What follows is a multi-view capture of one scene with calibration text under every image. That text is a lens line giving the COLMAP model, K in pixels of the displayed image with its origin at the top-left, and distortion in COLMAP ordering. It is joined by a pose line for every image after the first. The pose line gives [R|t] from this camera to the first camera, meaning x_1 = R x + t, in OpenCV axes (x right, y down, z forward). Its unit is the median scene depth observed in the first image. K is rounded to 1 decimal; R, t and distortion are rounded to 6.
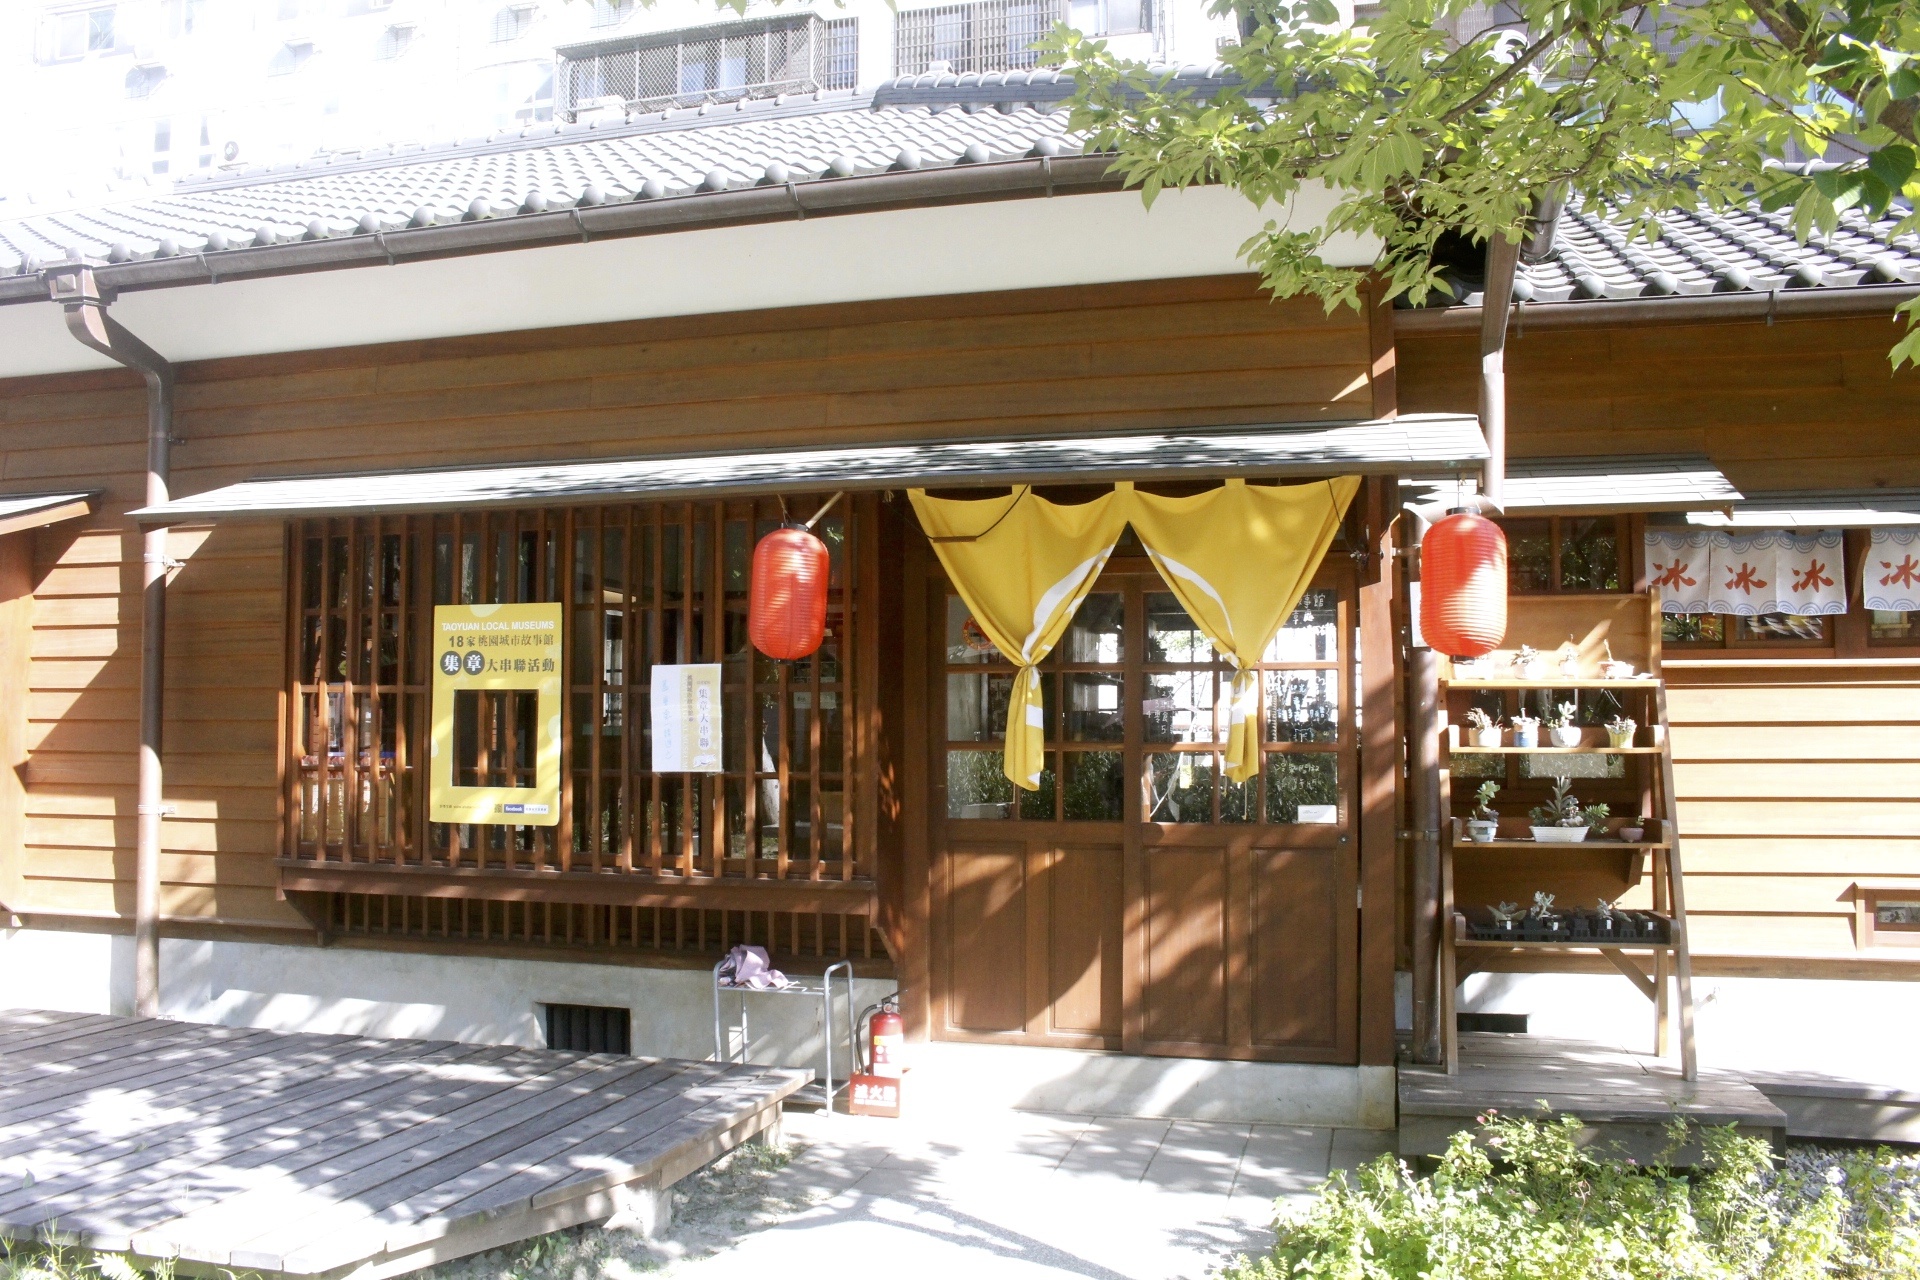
lens RADIAL K [[1606.3, 0, 960.0], [0, 1606.3, 640.0], [0, 0, 1]] dist [-0.218584, -0.001614]
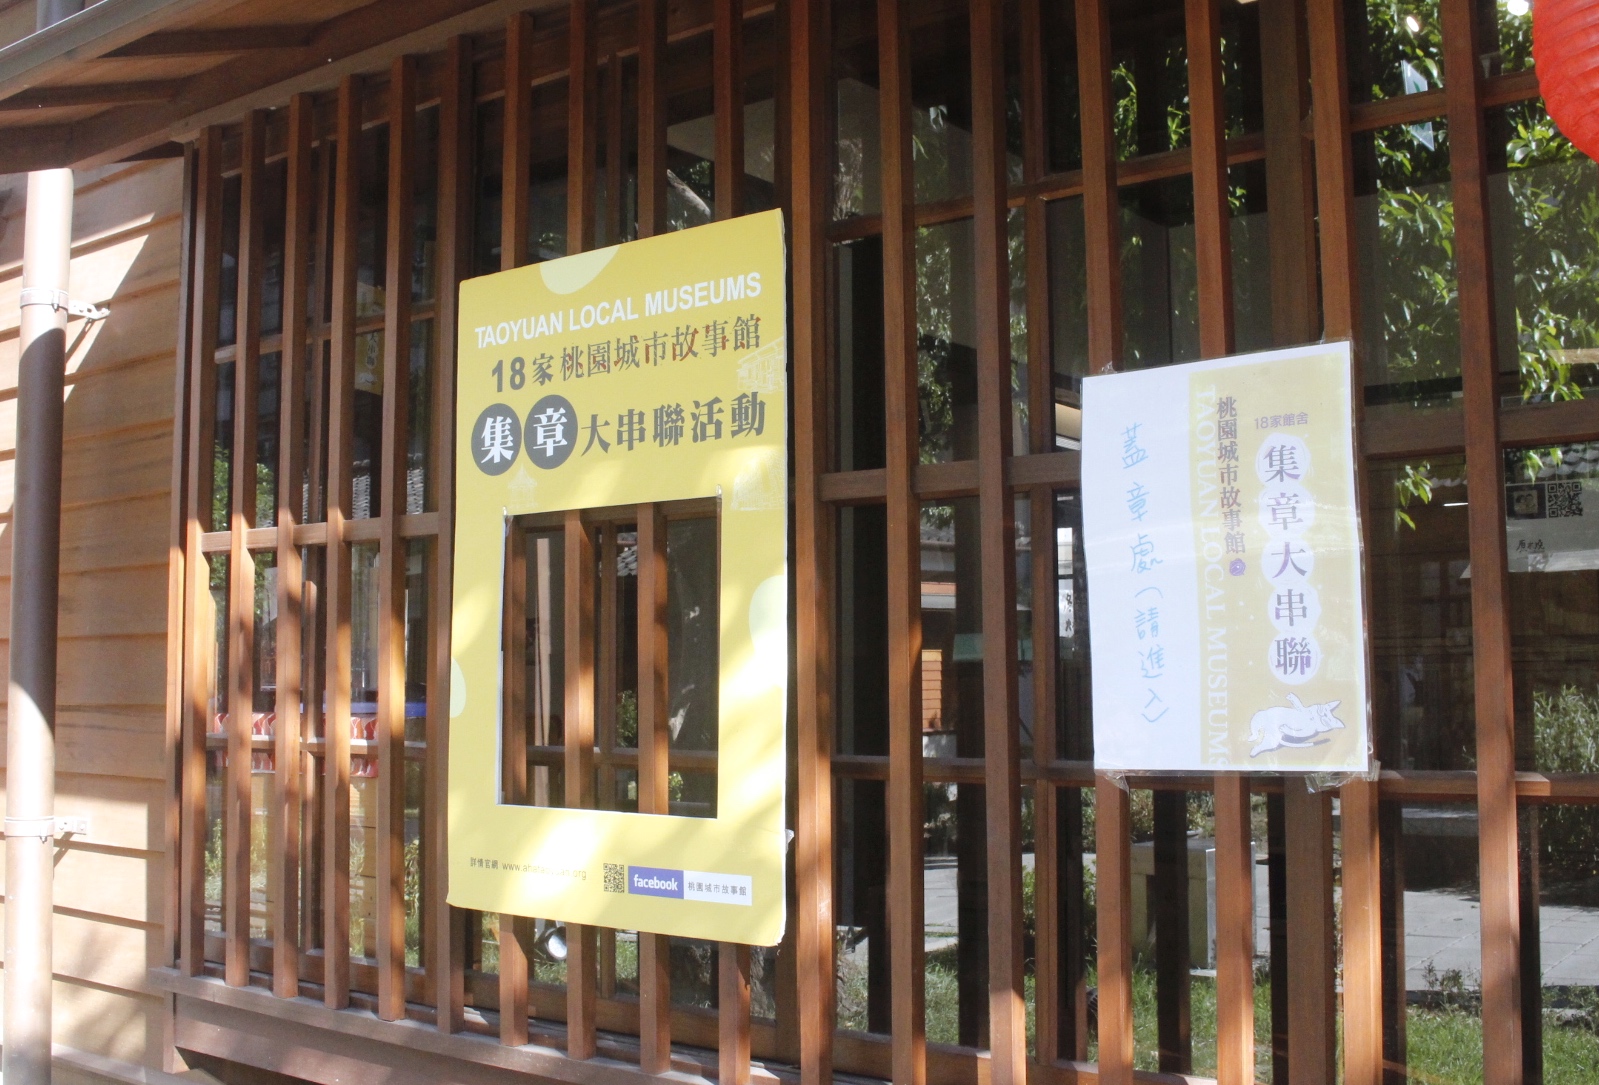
lens RADIAL K [[1686.8, 0, 799.5], [0, 1686.8, 542.5], [0, 0, 1]] dist [-0.007026, -0.484820]
pose [[0.923847, -0.035937, -0.381072, -0.124539], [0.029752, 0.999313, -0.022110, 0.047652], [0.381605, 0.009088, 0.924281, 0.689740]]
